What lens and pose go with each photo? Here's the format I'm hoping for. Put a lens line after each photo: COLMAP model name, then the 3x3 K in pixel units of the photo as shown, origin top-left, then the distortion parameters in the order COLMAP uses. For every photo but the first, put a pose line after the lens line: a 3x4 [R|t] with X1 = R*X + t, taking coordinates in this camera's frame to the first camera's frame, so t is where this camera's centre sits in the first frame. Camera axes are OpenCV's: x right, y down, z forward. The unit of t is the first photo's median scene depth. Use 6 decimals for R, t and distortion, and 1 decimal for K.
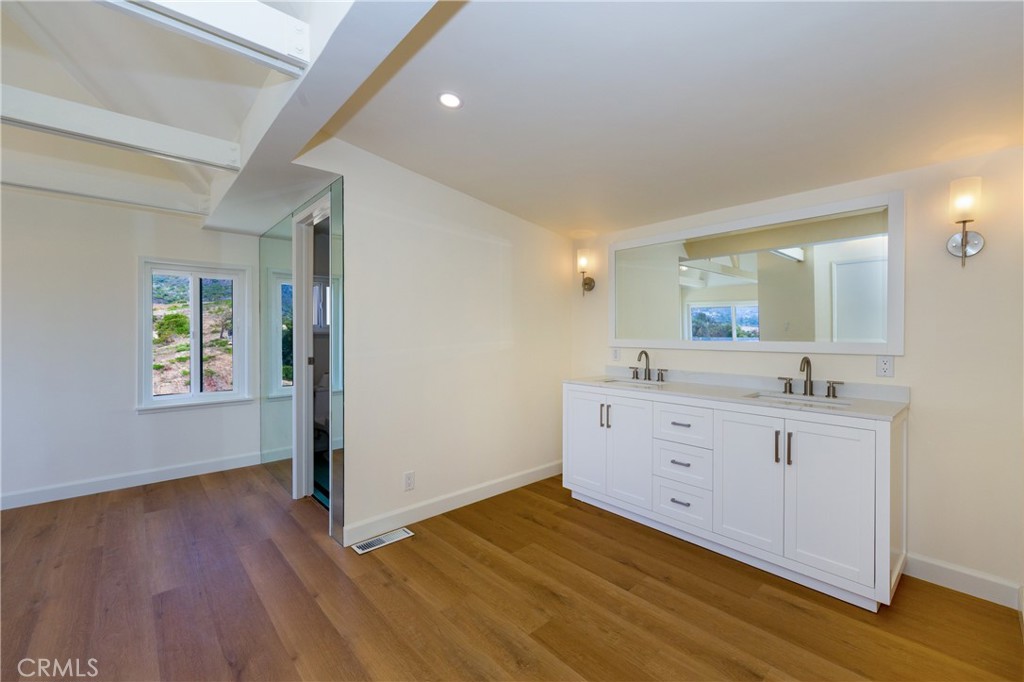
lens RADIAL K [[432.9, 0, 512.0], [0, 432.9, 341.0], [0, 0, 1]] dist [-0.000681, -0.000195]
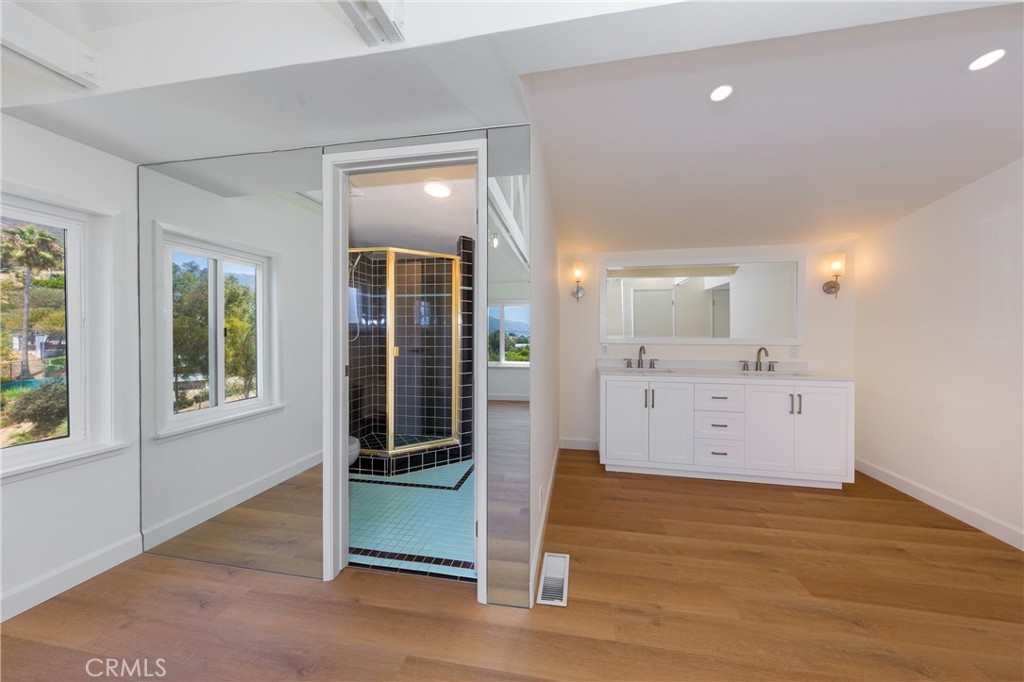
lens RADIAL K [[336.5, 0, 515.6], [0, 336.5, 337.0], [0, 0, 1]] dist [0.001593, 0.000193]
pose [[0.780722, -0.011078, 0.624781, -0.828702], [0.003659, 0.999907, 0.013157, -0.022019], [-0.624868, -0.007986, 0.780689, 0.579467]]
